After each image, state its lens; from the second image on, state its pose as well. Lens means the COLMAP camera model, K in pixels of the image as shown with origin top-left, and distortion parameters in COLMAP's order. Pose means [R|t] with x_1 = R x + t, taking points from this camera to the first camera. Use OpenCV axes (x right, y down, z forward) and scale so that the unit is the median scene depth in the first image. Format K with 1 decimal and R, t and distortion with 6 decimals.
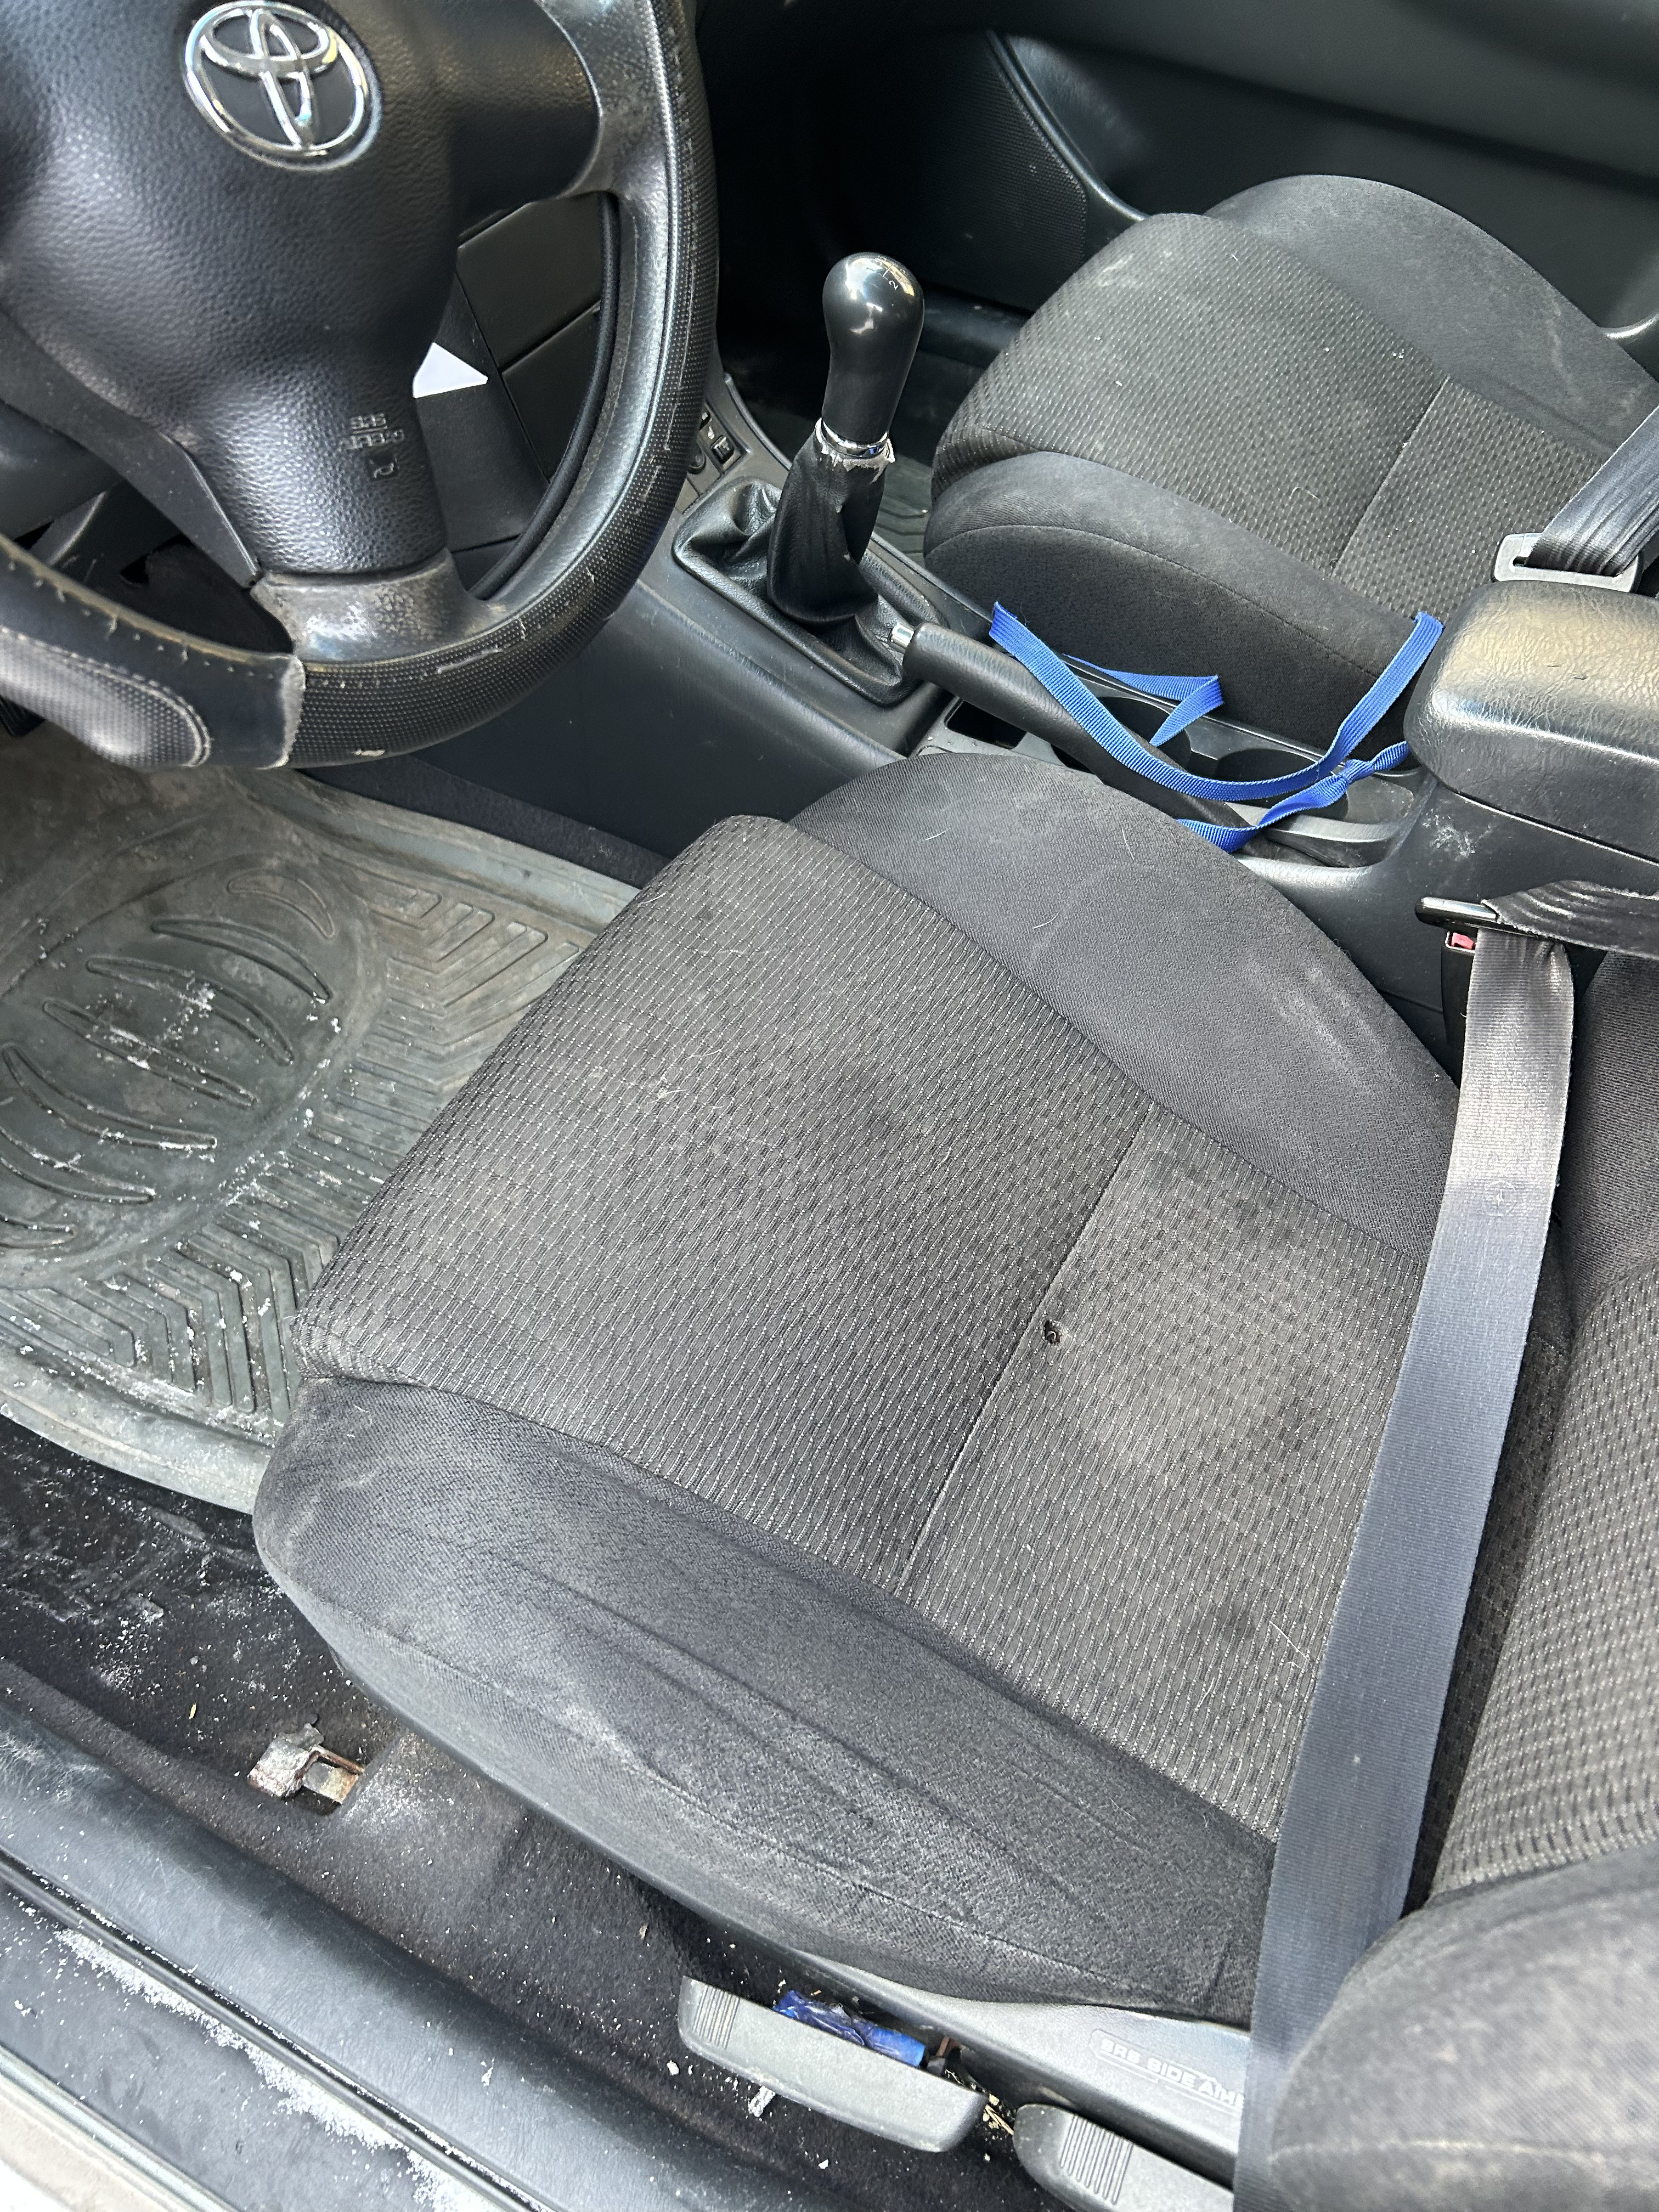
lens RADIAL K [[1668.4, 0, 823.8], [0, 1668.4, 1111.3], [0, 0, 1]] dist [0.039713, -0.045477]
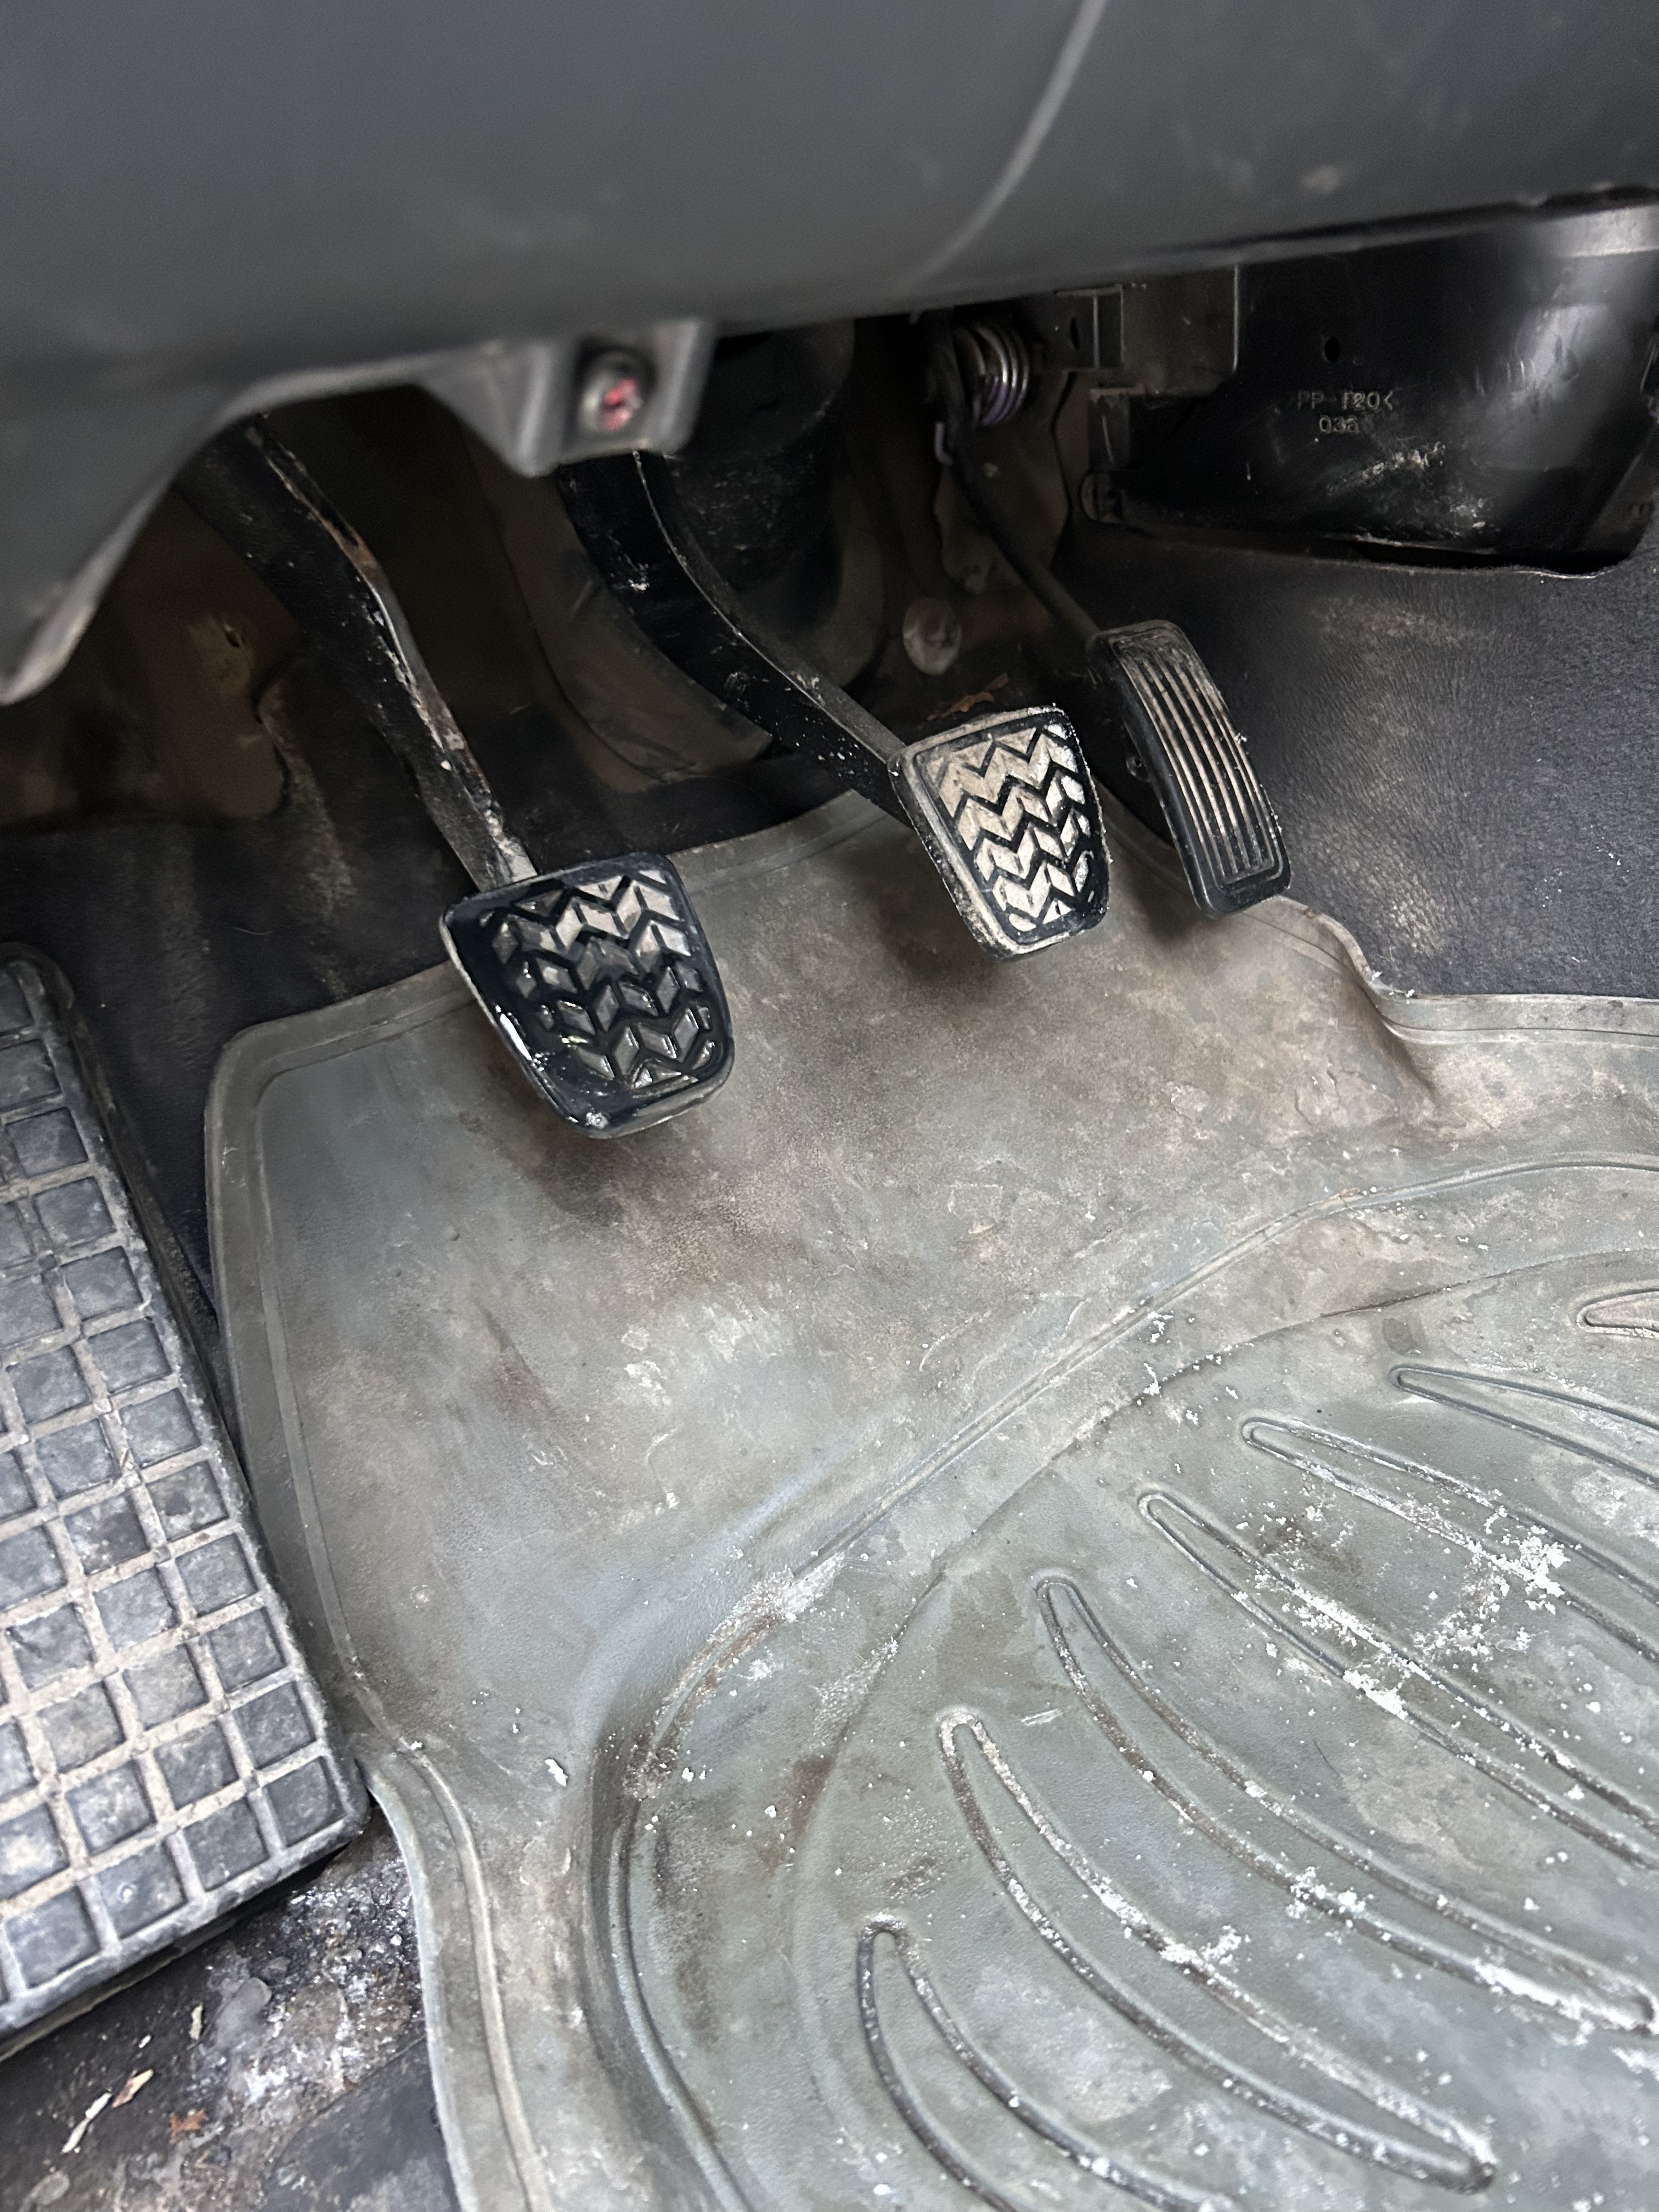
lens RADIAL K [[1668.4, 0, 831.3], [0, 1668.4, 1108.7], [0, 0, 1]] dist [0.039713, -0.045477]
pose [[0.895817, 0.068374, -0.439131, -0.357042], [-0.247829, 0.897053, -0.365892, 0.019503], [0.368907, 0.436601, 0.820541, 0.591108]]
